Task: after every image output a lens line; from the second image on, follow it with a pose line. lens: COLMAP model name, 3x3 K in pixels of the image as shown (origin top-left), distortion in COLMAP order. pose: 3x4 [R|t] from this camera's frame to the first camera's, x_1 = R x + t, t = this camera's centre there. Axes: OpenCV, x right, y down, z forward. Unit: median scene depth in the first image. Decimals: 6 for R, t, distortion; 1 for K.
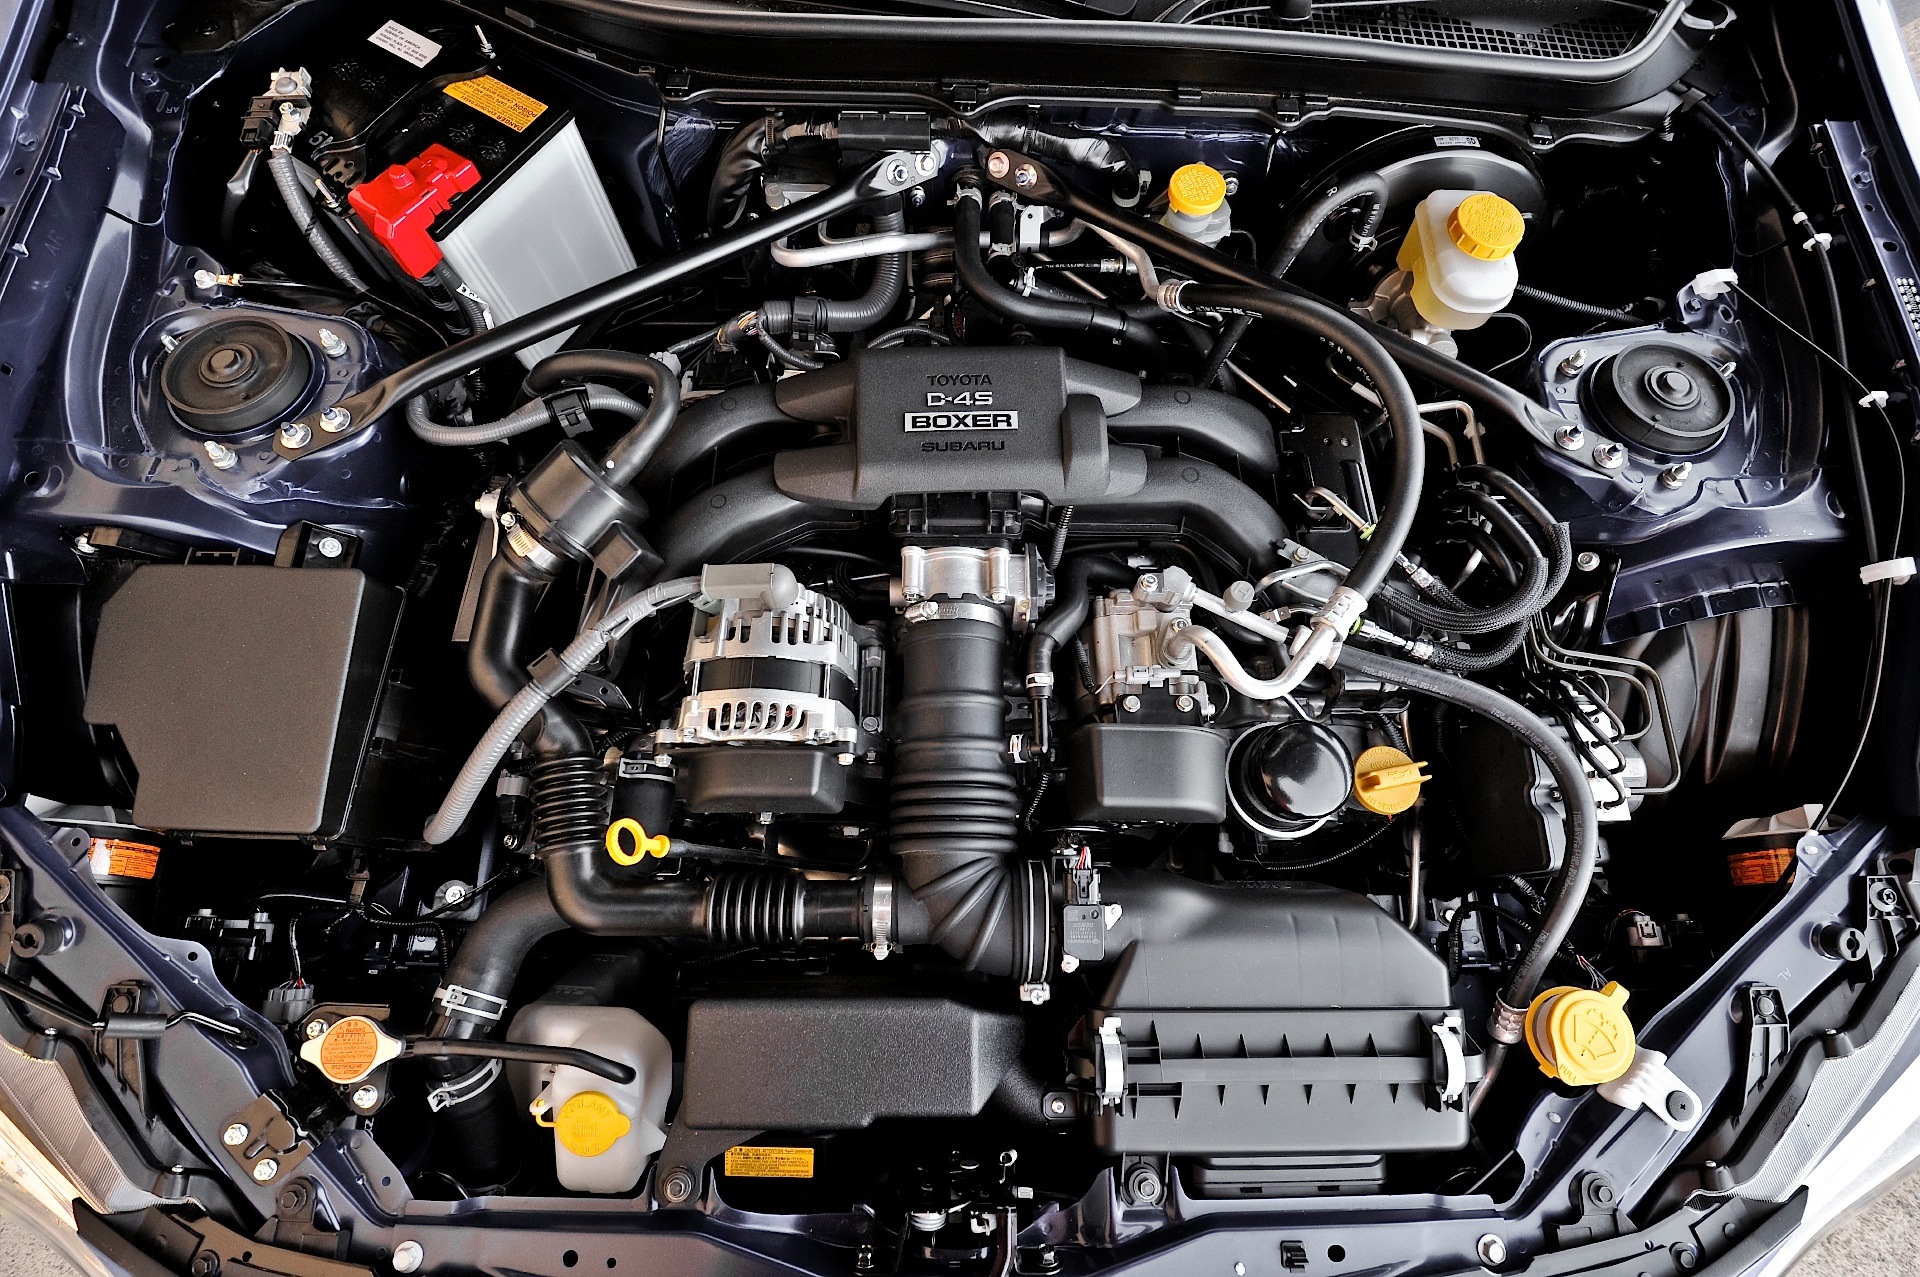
lens RADIAL K [[887.4, 0, 963.2], [0, 887.4, 660.1], [0, 0, 1]] dist [-0.039779, -0.001473]
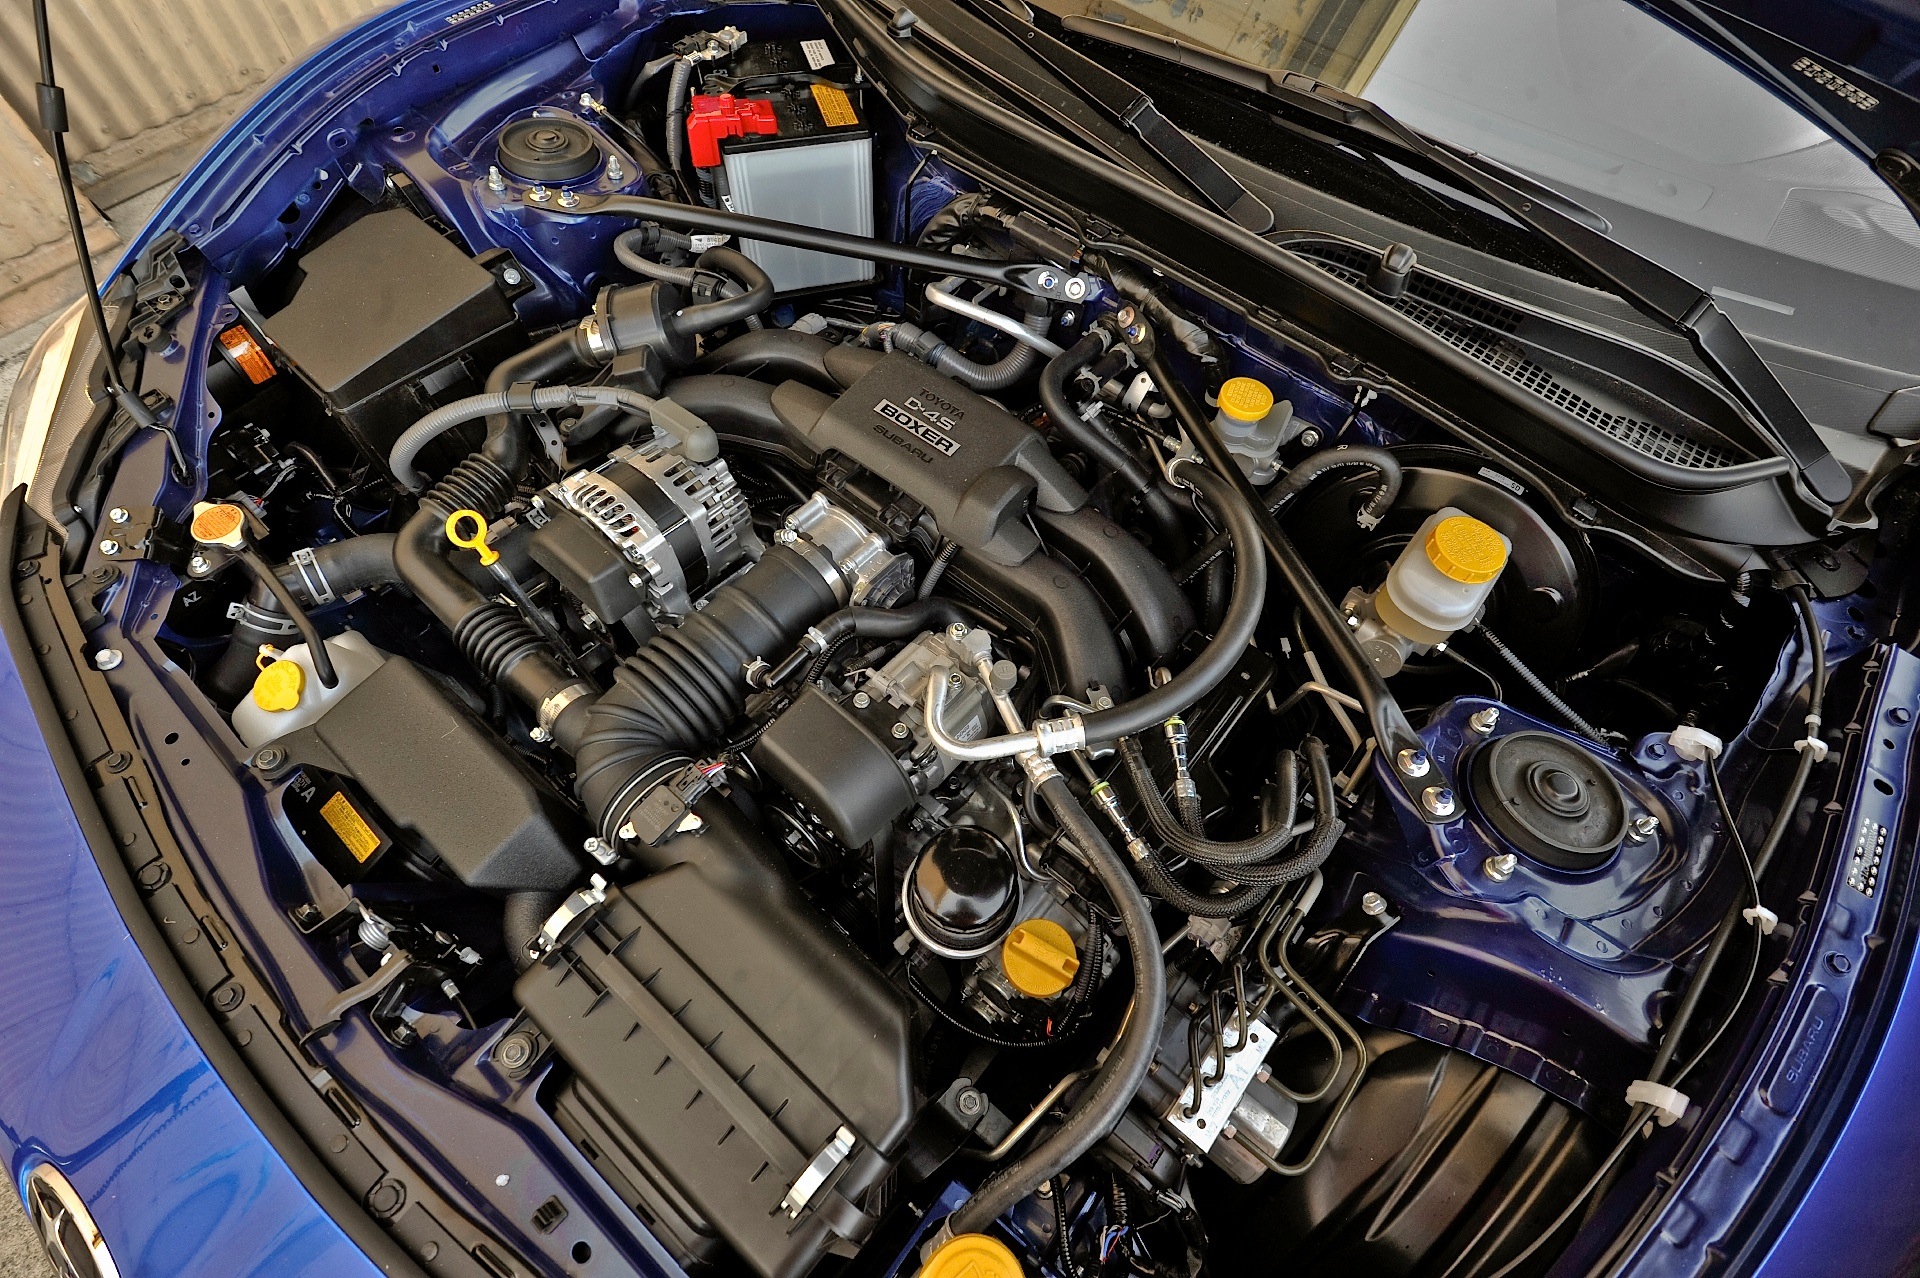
lens RADIAL K [[887.4, 0, 963.2], [0, 887.4, 660.6], [0, 0, 1]] dist [-0.039779, -0.001473]
pose [[0.764029, 0.562212, -0.316508, 0.568522], [-0.624689, 0.767288, -0.145028, 0.086768], [0.161316, 0.308525, 0.937438, 0.035953]]
